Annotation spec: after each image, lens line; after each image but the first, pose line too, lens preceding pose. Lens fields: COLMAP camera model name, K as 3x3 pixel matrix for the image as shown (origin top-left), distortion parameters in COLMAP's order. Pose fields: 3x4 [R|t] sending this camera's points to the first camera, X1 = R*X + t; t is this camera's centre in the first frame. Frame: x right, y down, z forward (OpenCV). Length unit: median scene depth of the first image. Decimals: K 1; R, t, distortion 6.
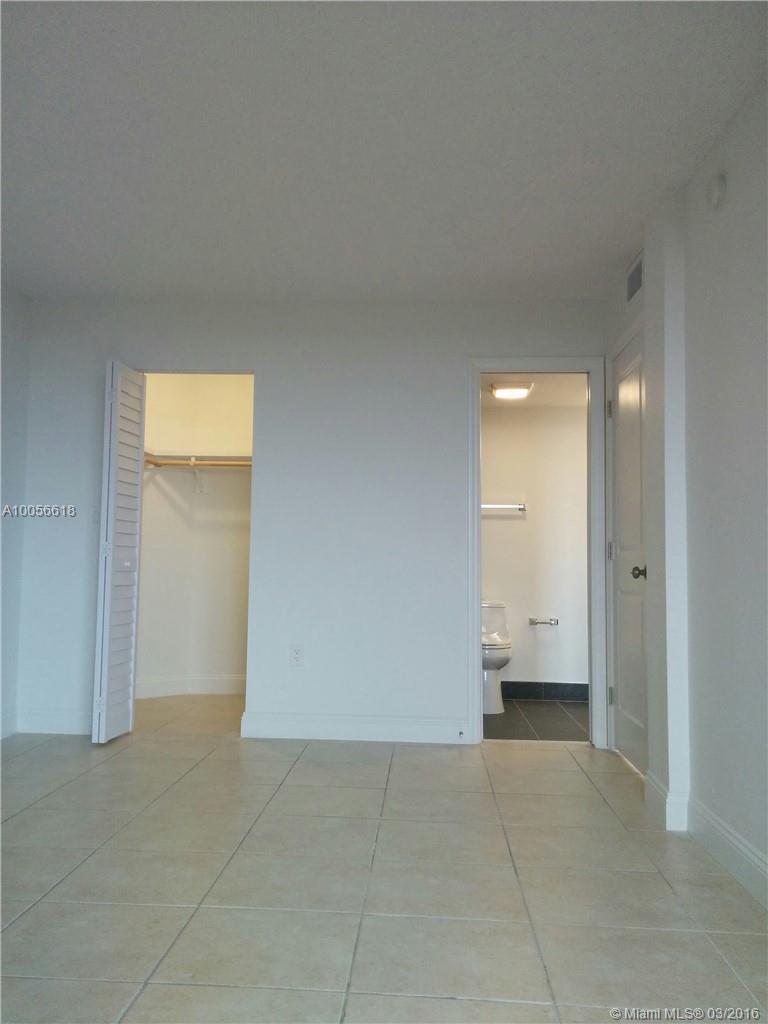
lens RADIAL K [[899.9, 0, 371.8], [0, 899.9, 503.8], [0, 0, 1]] dist [0.094424, -0.117238]
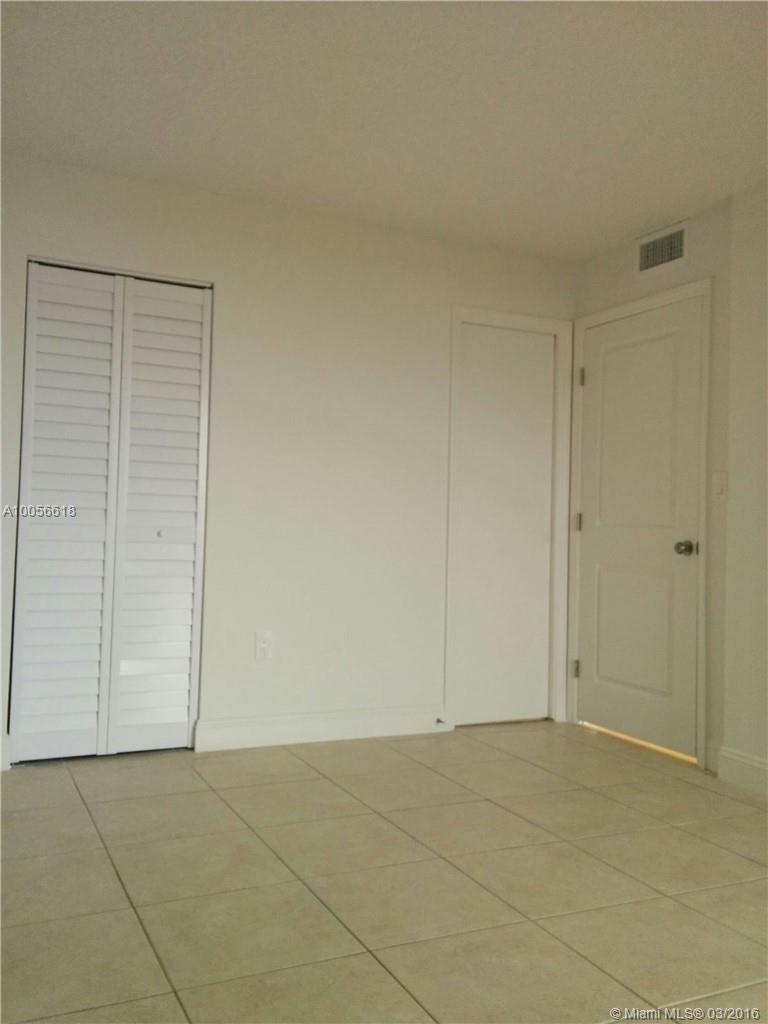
lens RADIAL K [[899.9, 0, 371.8], [0, 899.9, 503.8], [0, 0, 1]] dist [0.094424, -0.117238]
pose [[0.870999, 0.021772, 0.490802, -0.454137], [-0.047743, 0.998040, 0.040453, 0.002735], [-0.488959, -0.058667, 0.870331, 0.281312]]
